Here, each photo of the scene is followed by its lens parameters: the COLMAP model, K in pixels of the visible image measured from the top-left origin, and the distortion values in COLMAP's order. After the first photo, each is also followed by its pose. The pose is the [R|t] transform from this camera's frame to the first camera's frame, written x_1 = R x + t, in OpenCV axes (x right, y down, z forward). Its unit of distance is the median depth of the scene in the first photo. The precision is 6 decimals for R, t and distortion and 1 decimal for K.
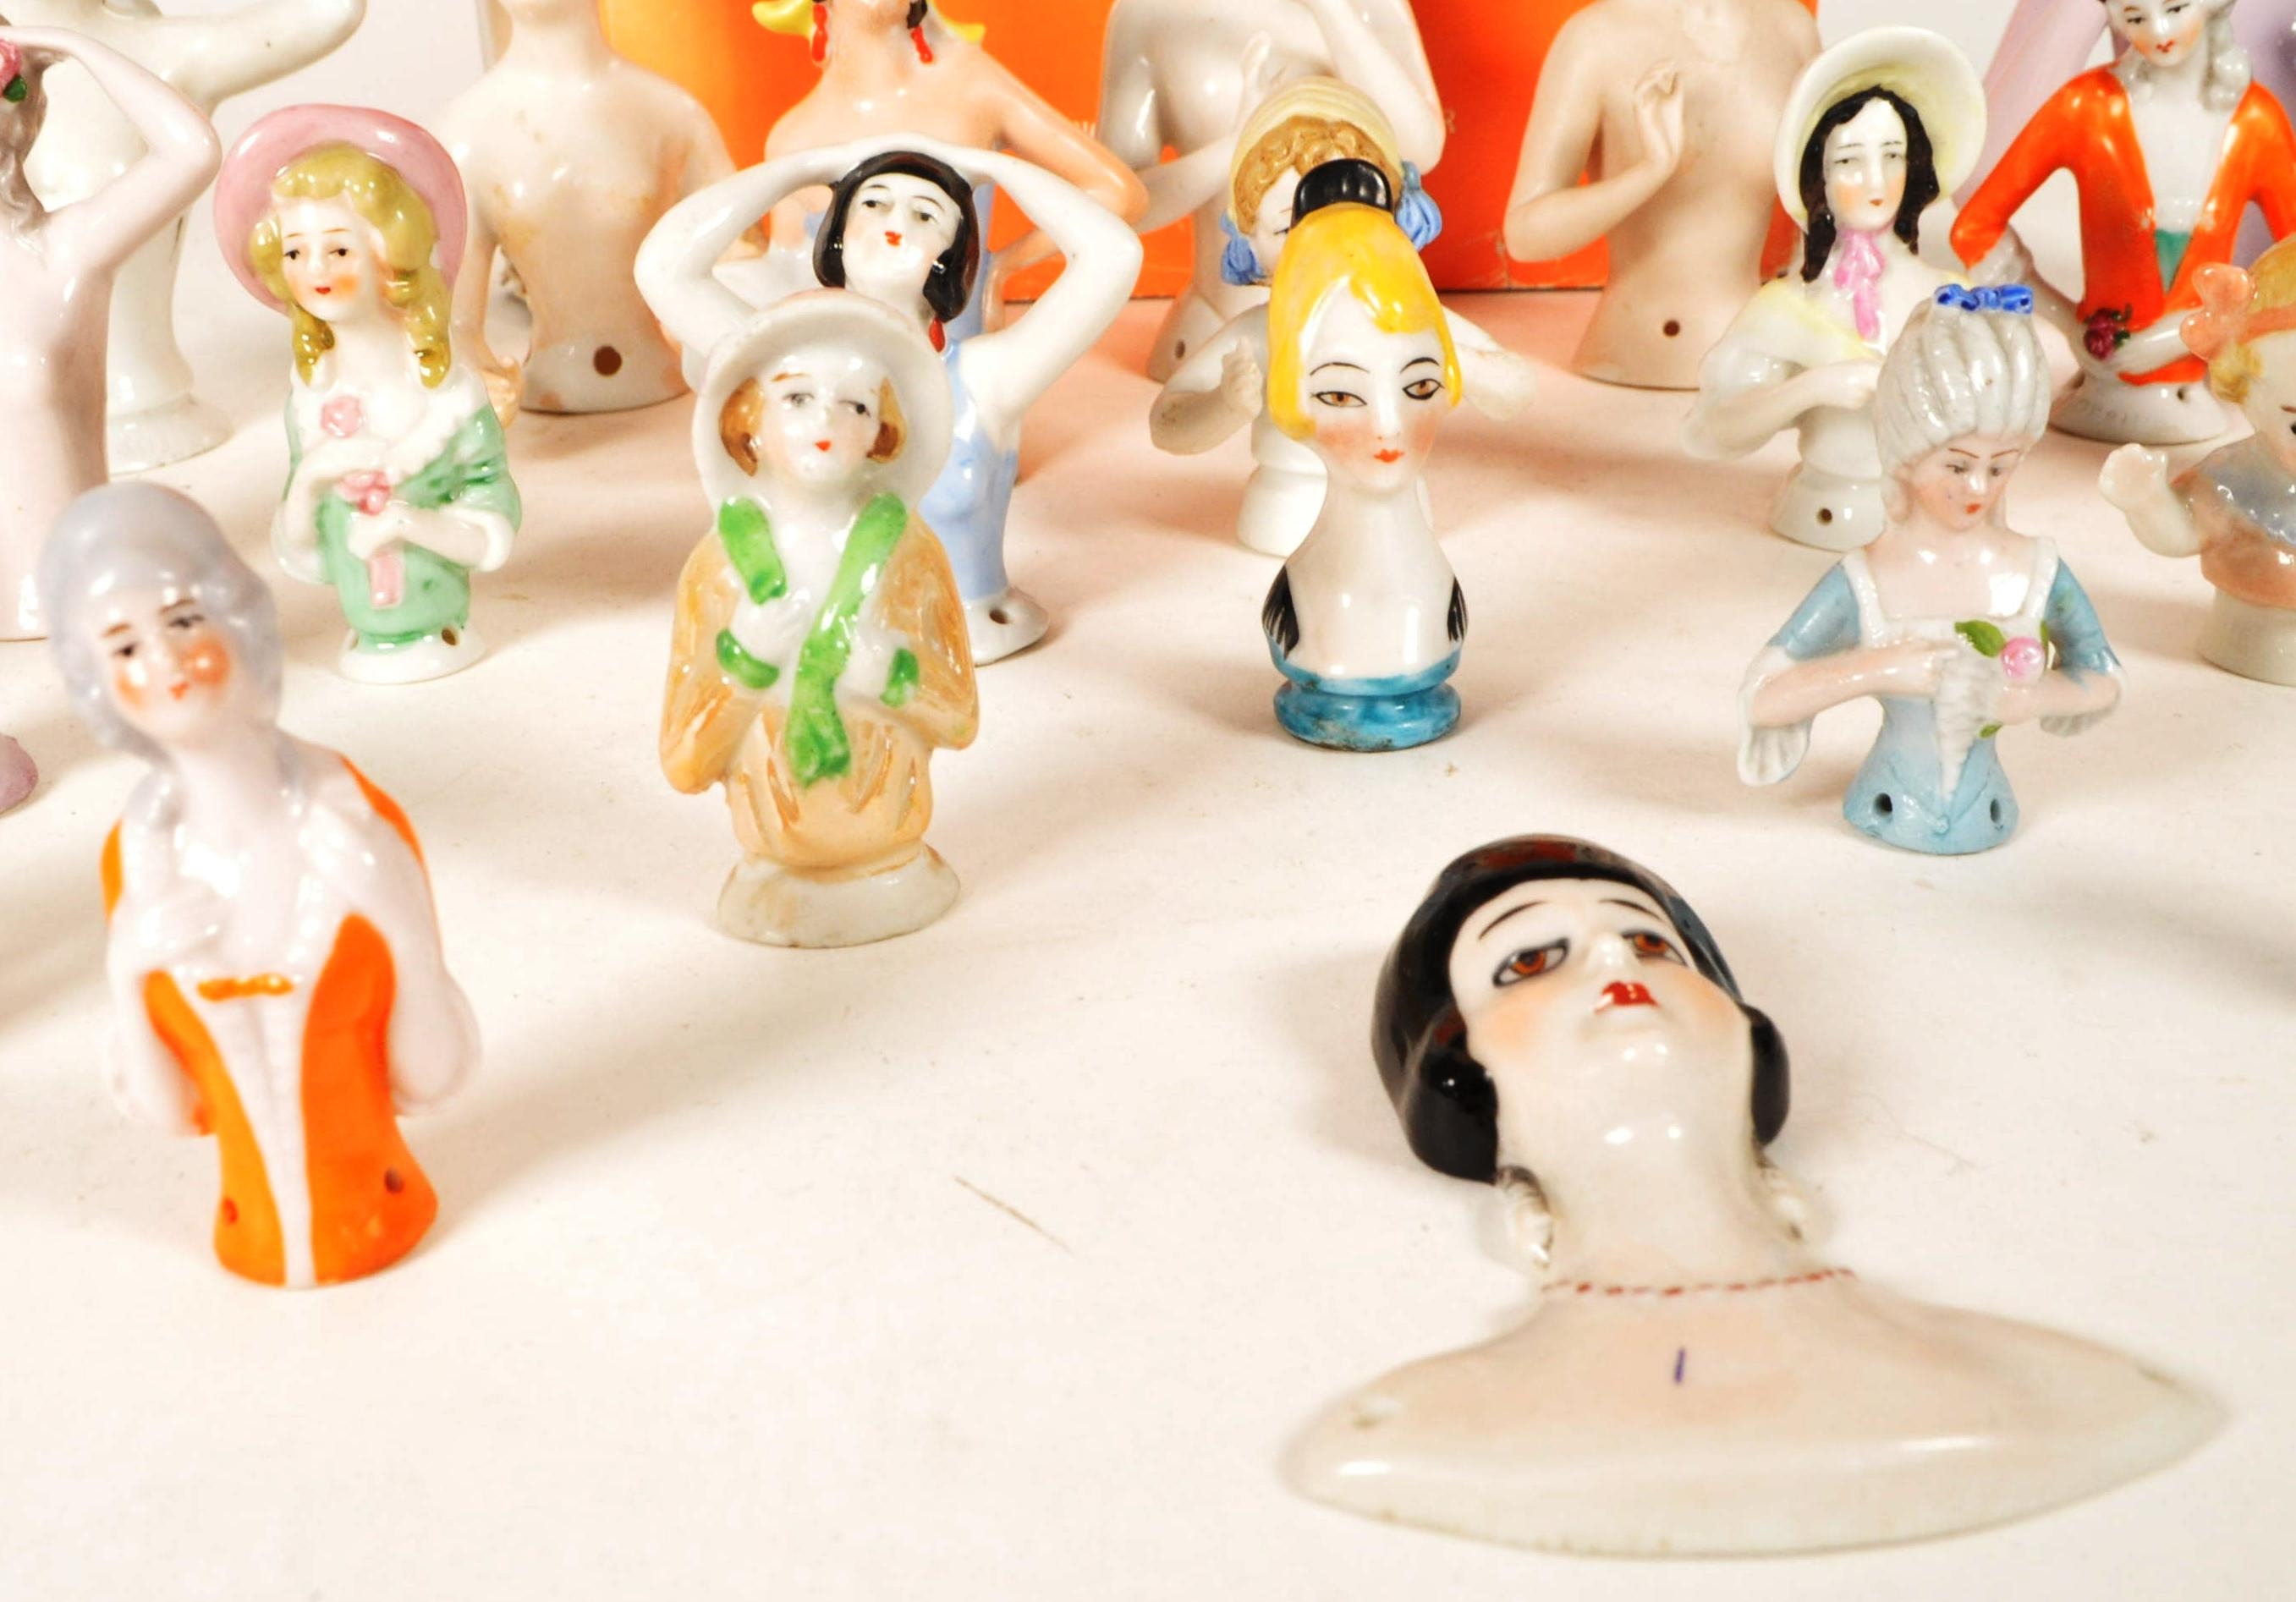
lens RADIAL K [[2392.1, 0, 1102.7], [0, 2392.1, 870.6], [0, 0, 1]] dist [-0.083156, -0.003009]
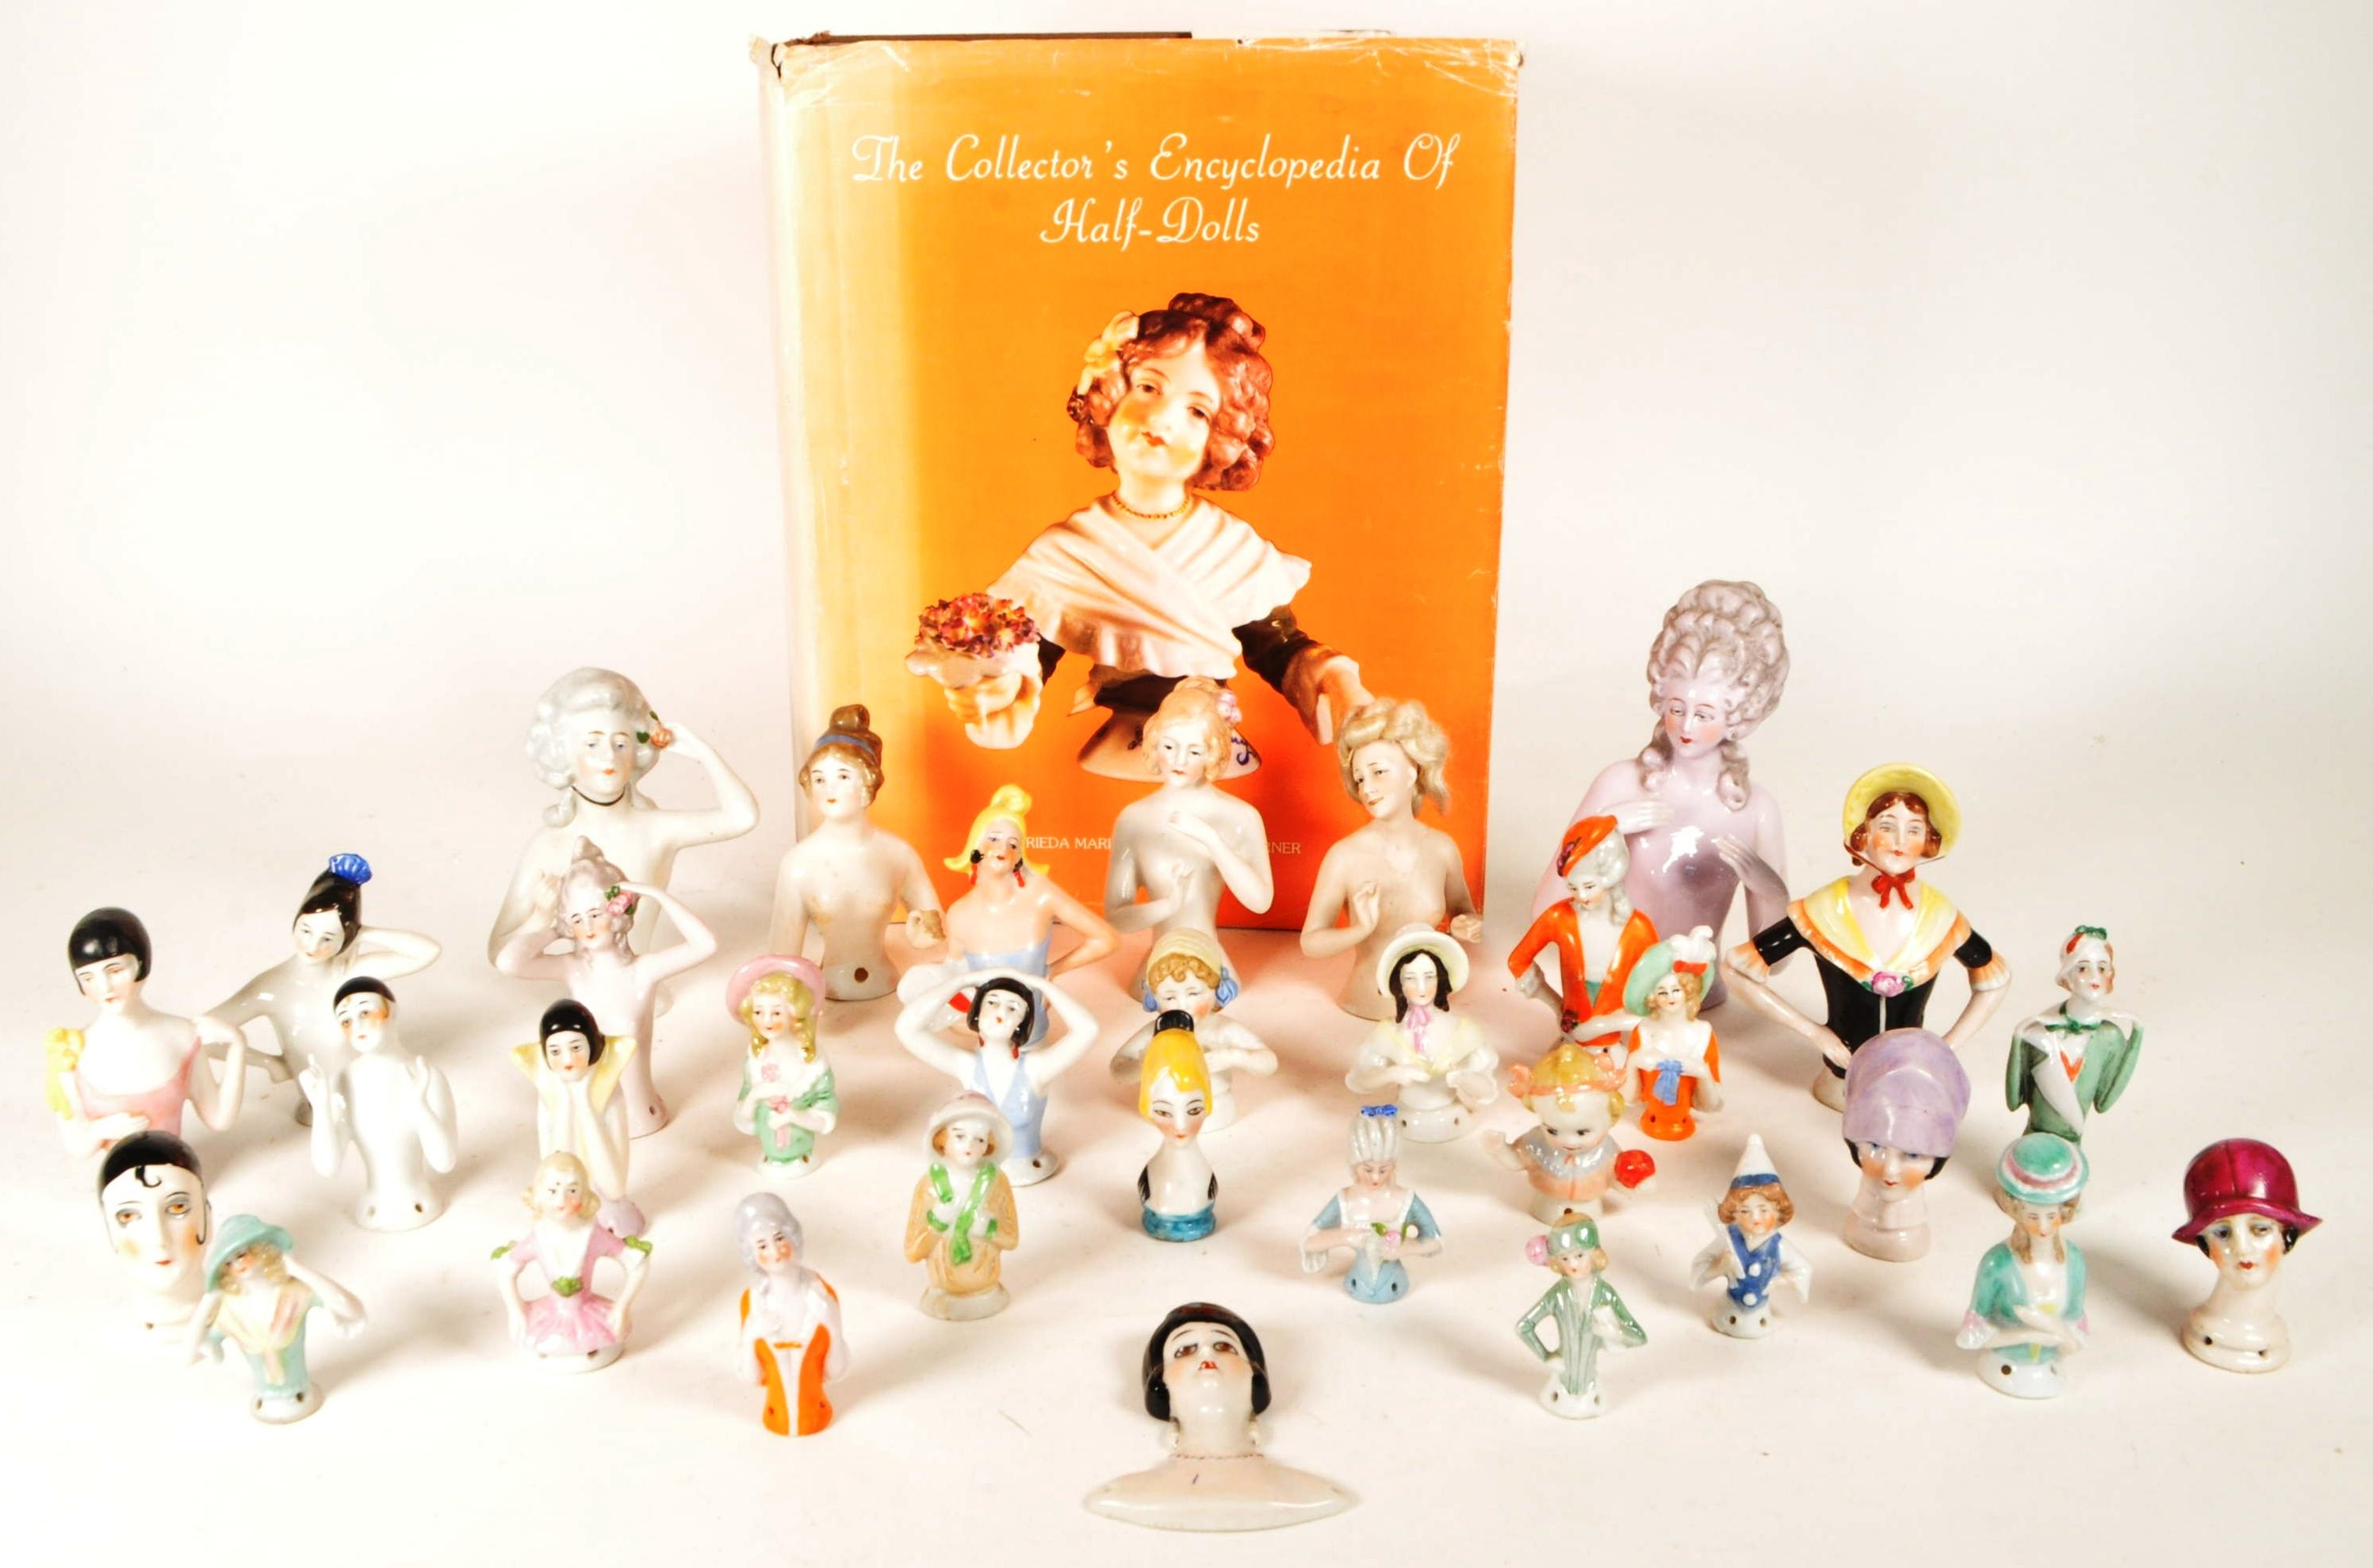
lens RADIAL K [[2242.9, 0, 1179.9], [0, 2242.9, 832.2], [0, 0, 1]] dist [-0.085718, -0.016300]
pose [[0.998886, 0.045194, -0.013575, 0.125042], [-0.046329, 0.993904, -0.100045, -0.237713], [0.008971, 0.100562, 0.994890, -1.367807]]
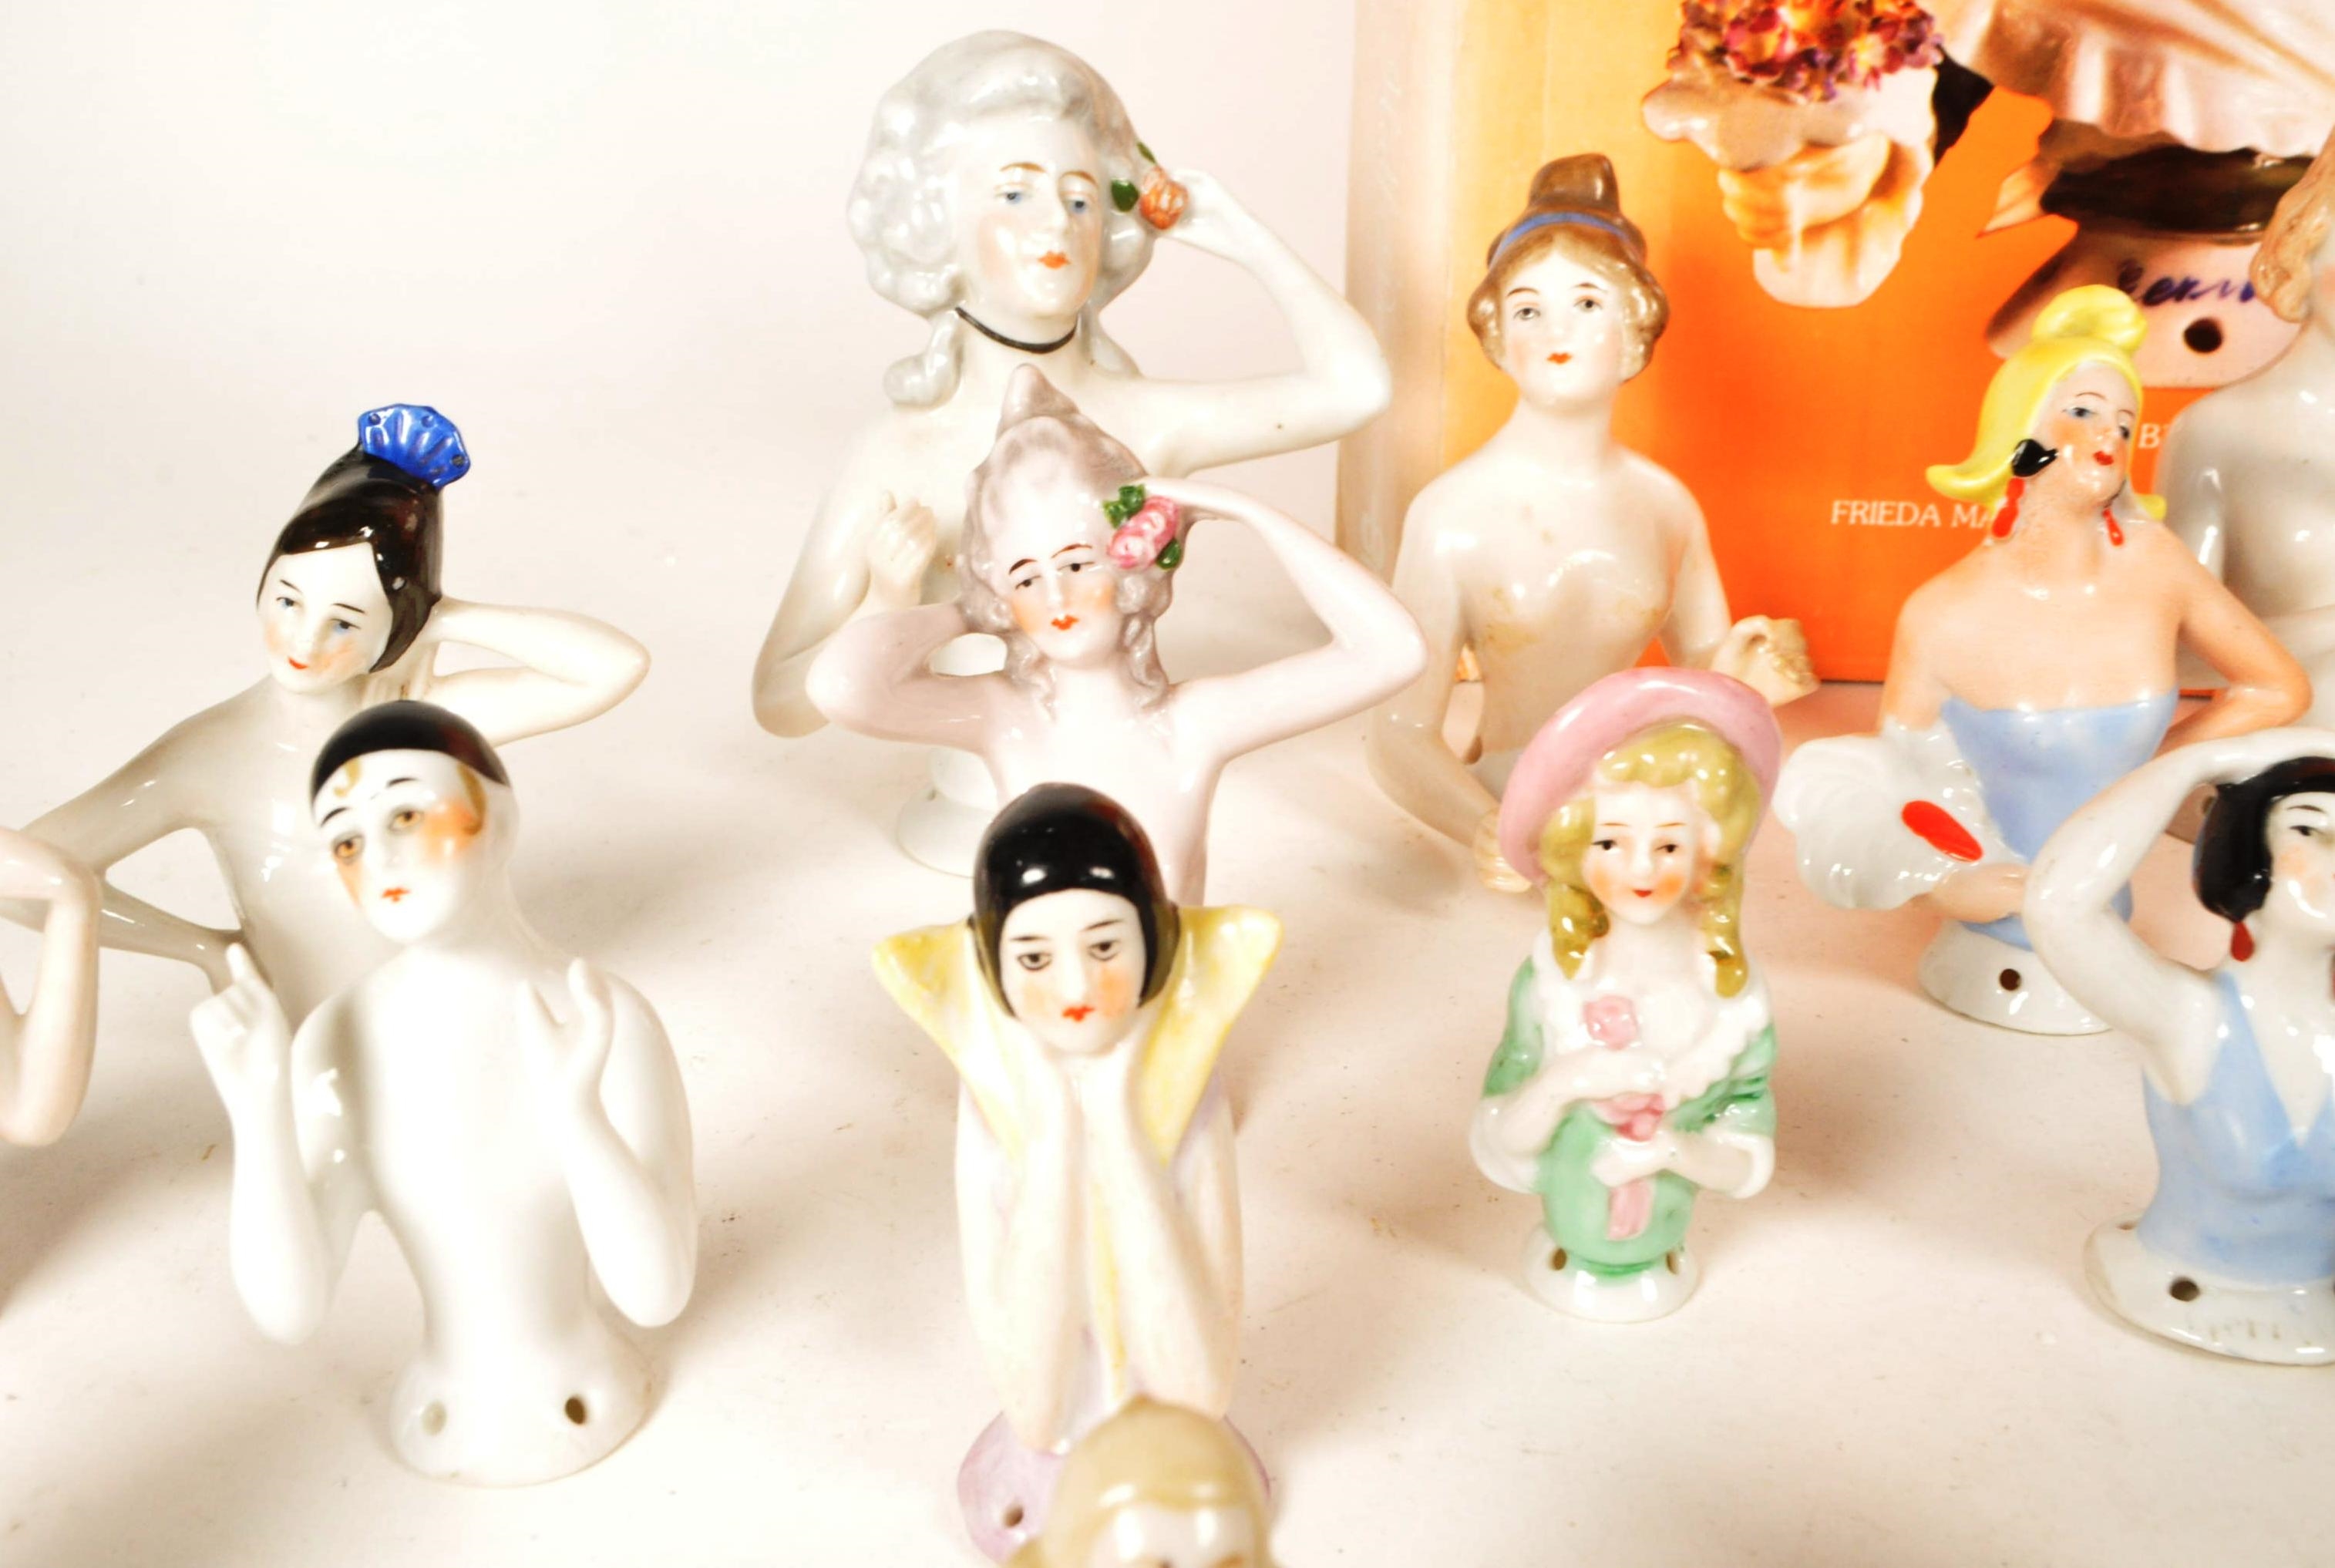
lens RADIAL K [[2201.8, 0, 1213.3], [0, 2201.8, 788.0], [0, 0, 1]] dist [-0.091031, -0.006121]
pose [[0.994951, 0.068505, -0.073347, -0.427960], [-0.072503, 0.995942, -0.053314, -0.232556], [0.069397, 0.058363, 0.995880, 0.235209]]
